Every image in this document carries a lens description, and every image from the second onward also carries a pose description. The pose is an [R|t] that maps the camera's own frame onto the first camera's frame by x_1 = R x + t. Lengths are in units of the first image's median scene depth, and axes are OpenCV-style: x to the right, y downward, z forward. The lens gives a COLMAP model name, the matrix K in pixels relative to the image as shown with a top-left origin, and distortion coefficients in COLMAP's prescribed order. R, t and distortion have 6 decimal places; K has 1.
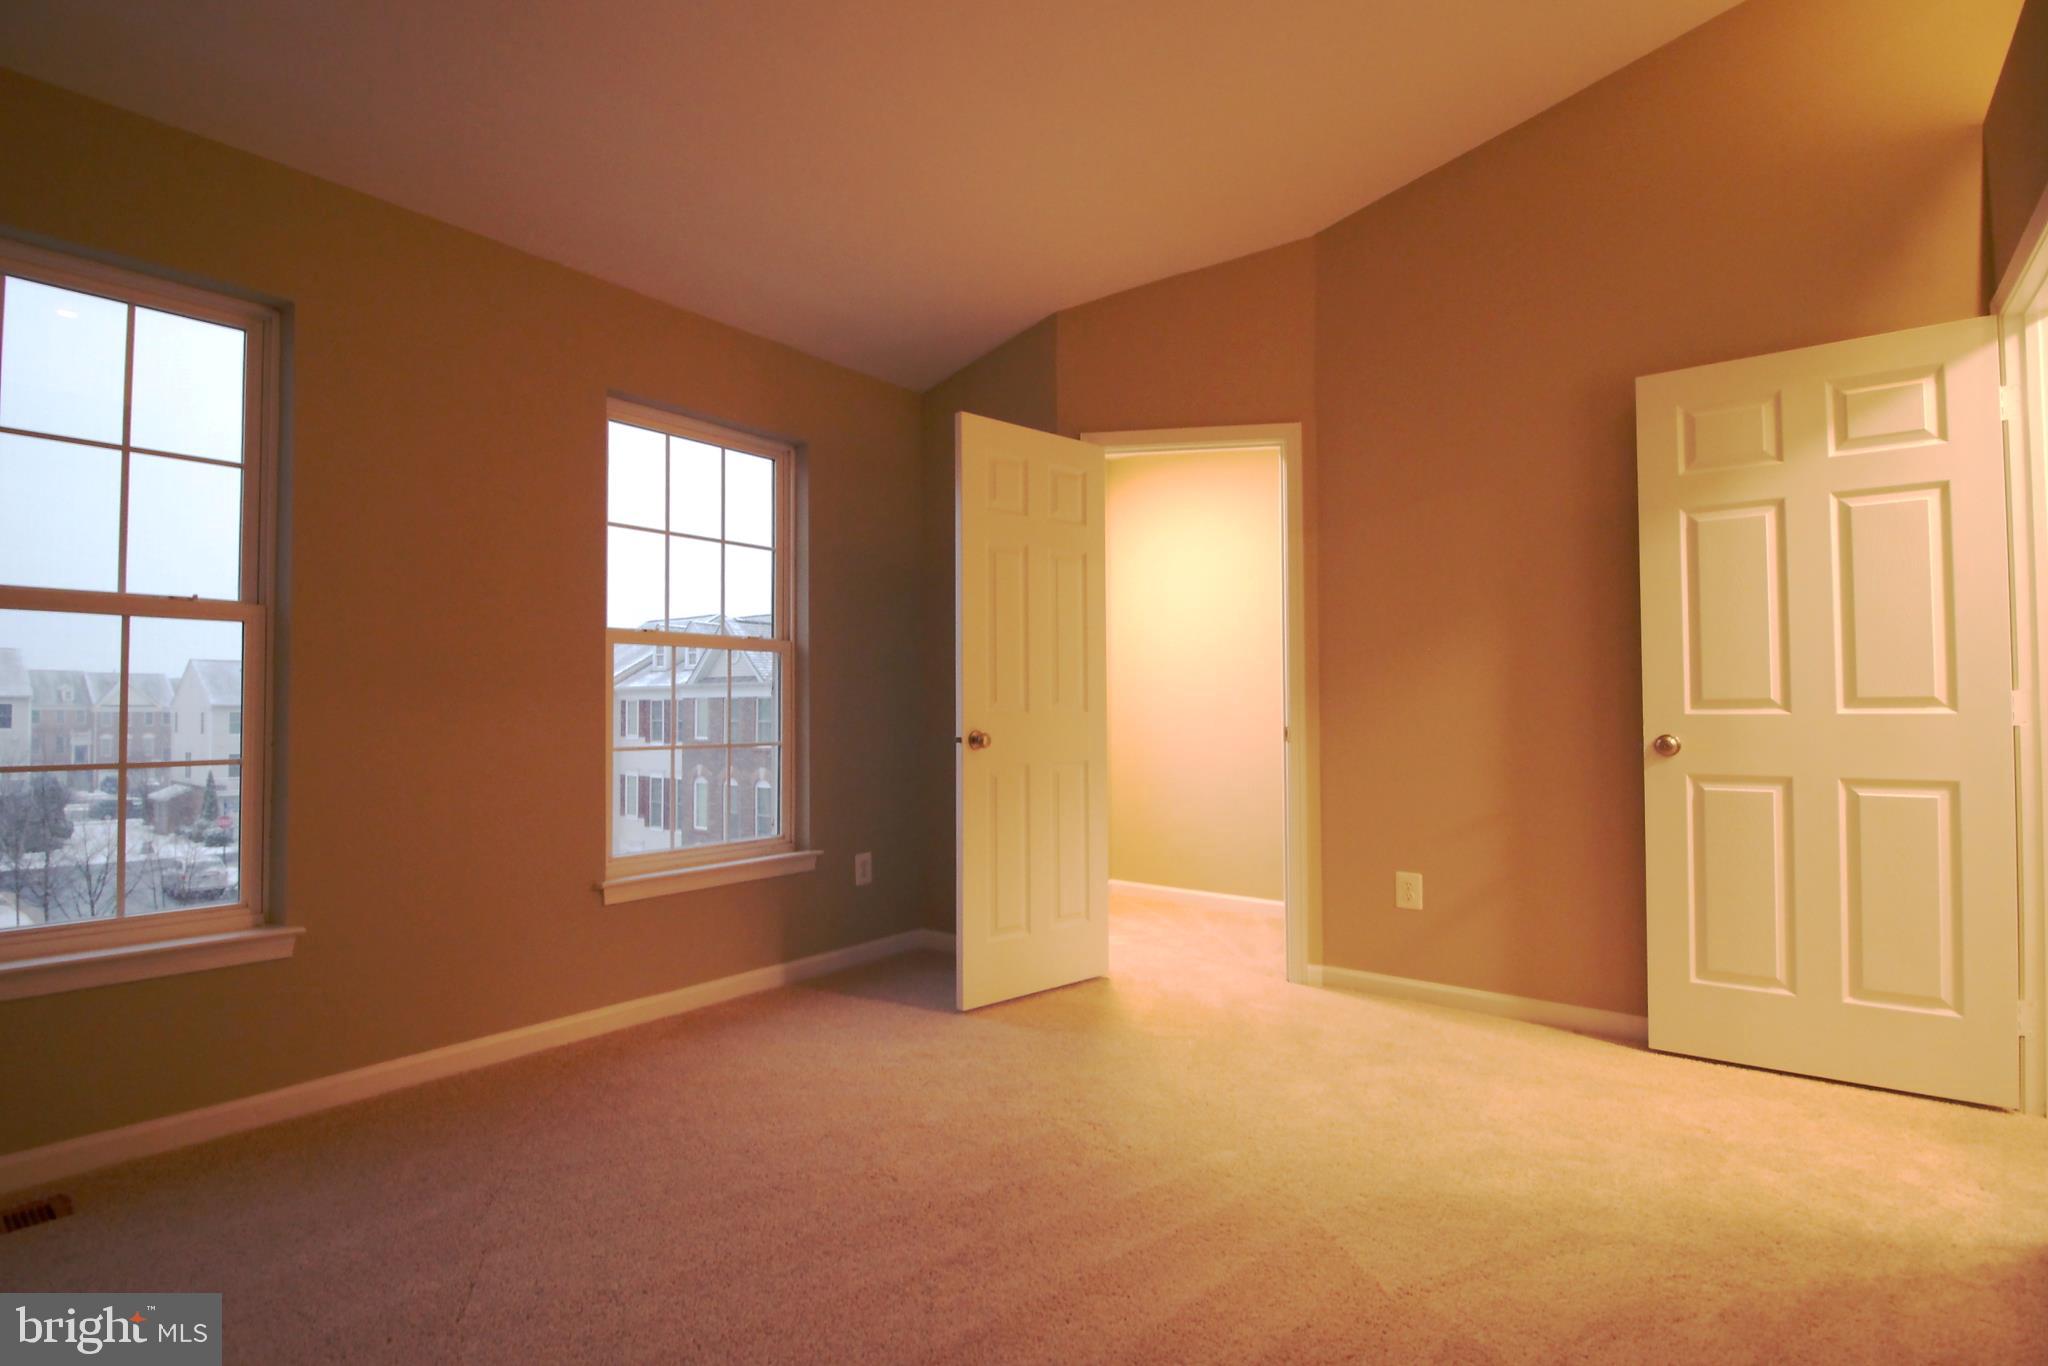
lens RADIAL K [[954.4, 0, 1002.7], [0, 954.4, 681.3], [0, 0, 1]] dist [-0.011036, -0.007026]
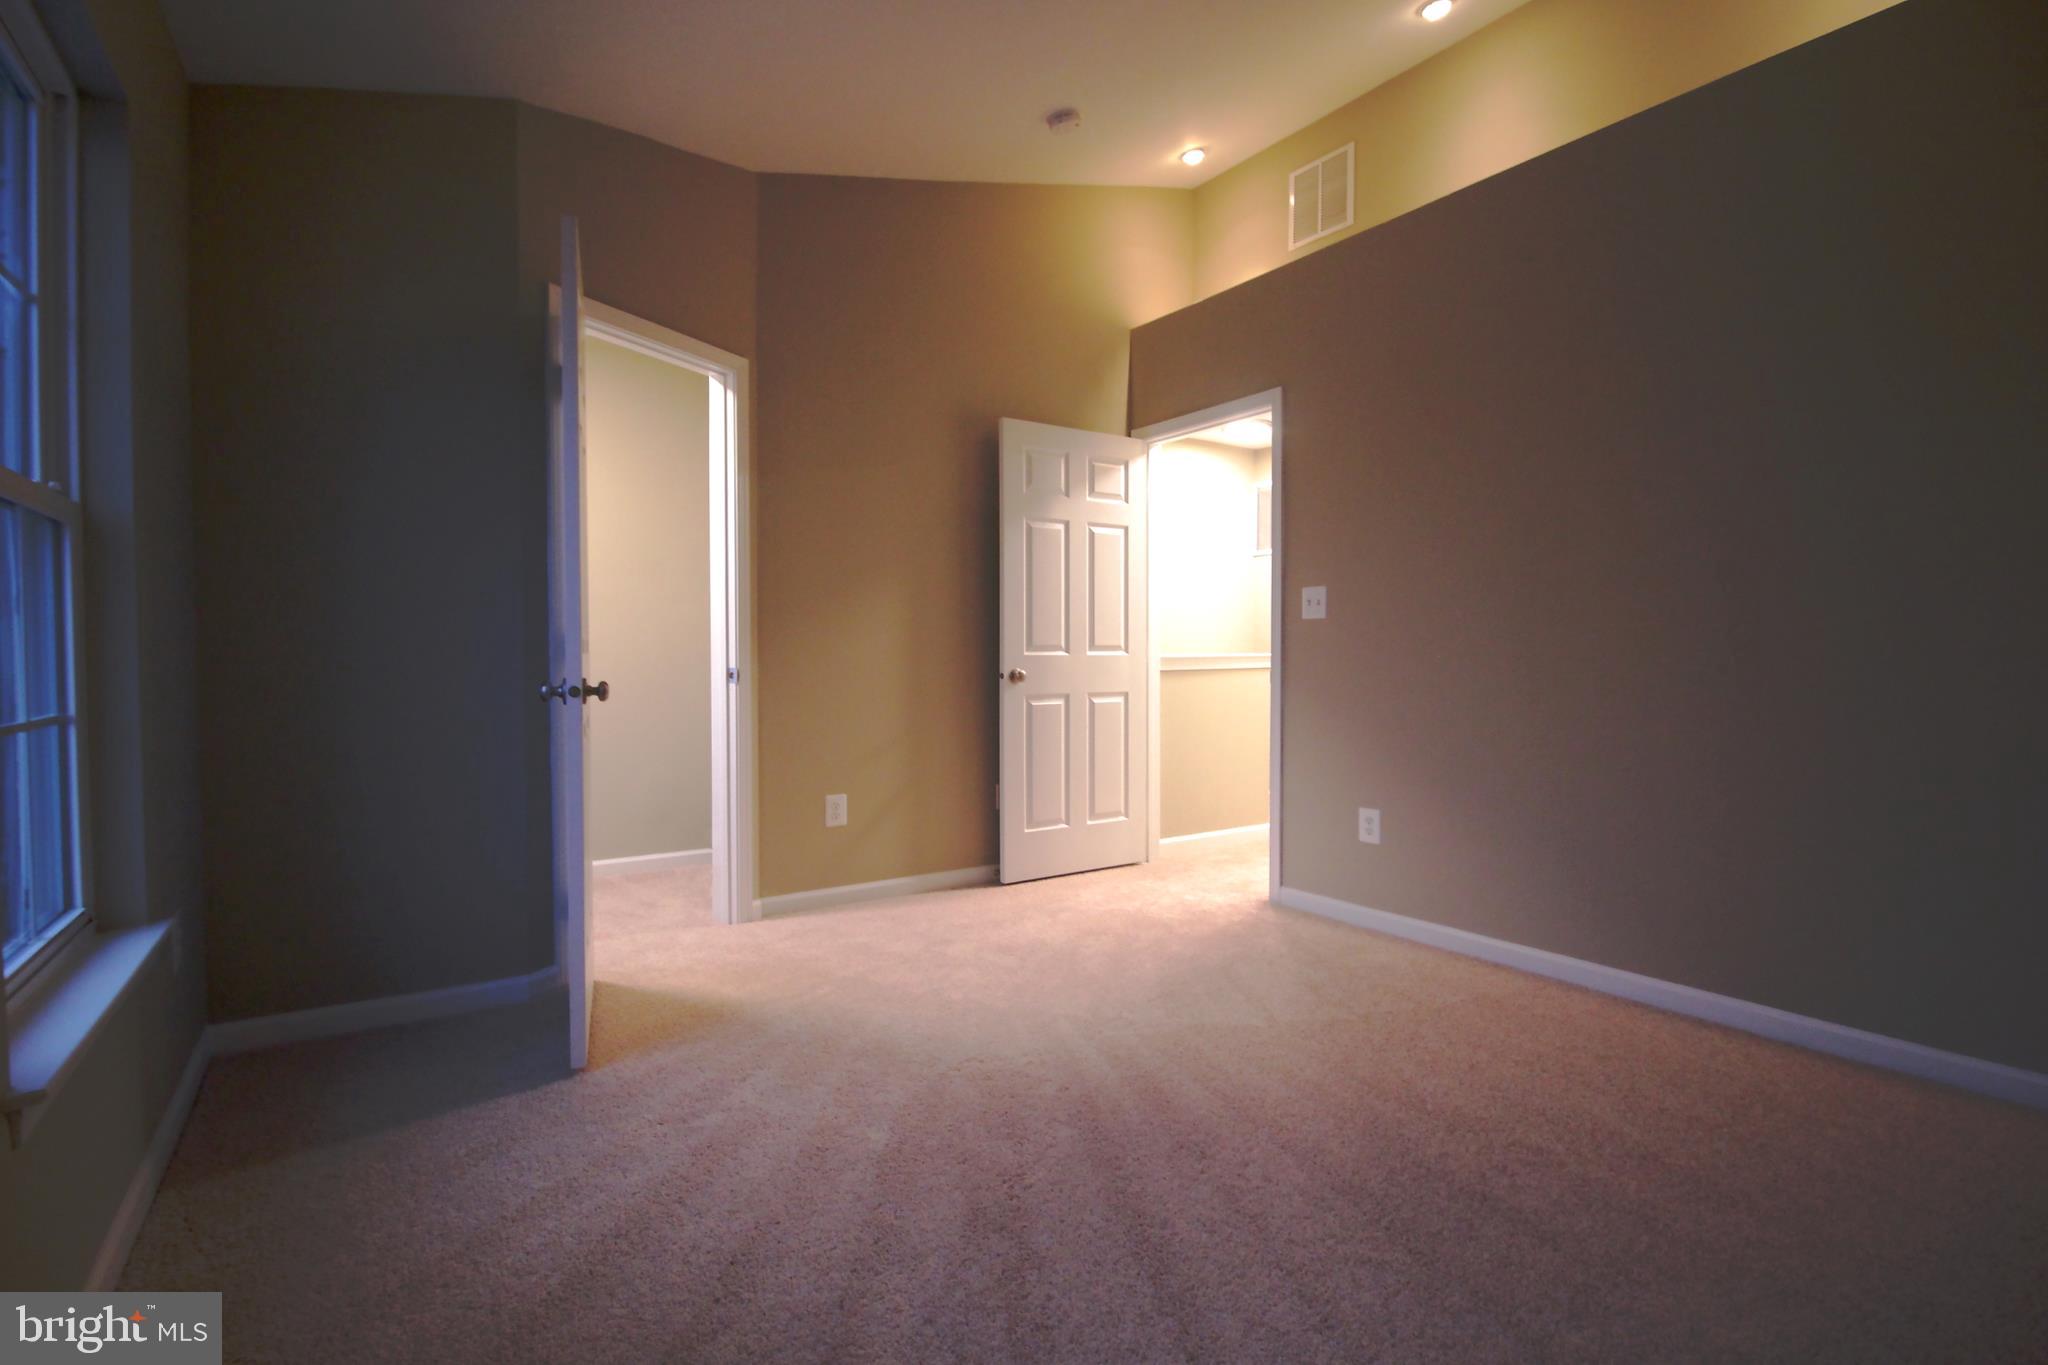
lens RADIAL K [[954.4, 0, 1019.1], [0, 954.4, 667.4], [0, 0, 1]] dist [-0.011036, -0.007026]
pose [[0.308858, -0.015774, 0.950977, -0.711449], [-0.034598, 0.999014, 0.027808, 0.012854], [-0.950479, -0.041491, 0.308008, 0.544431]]
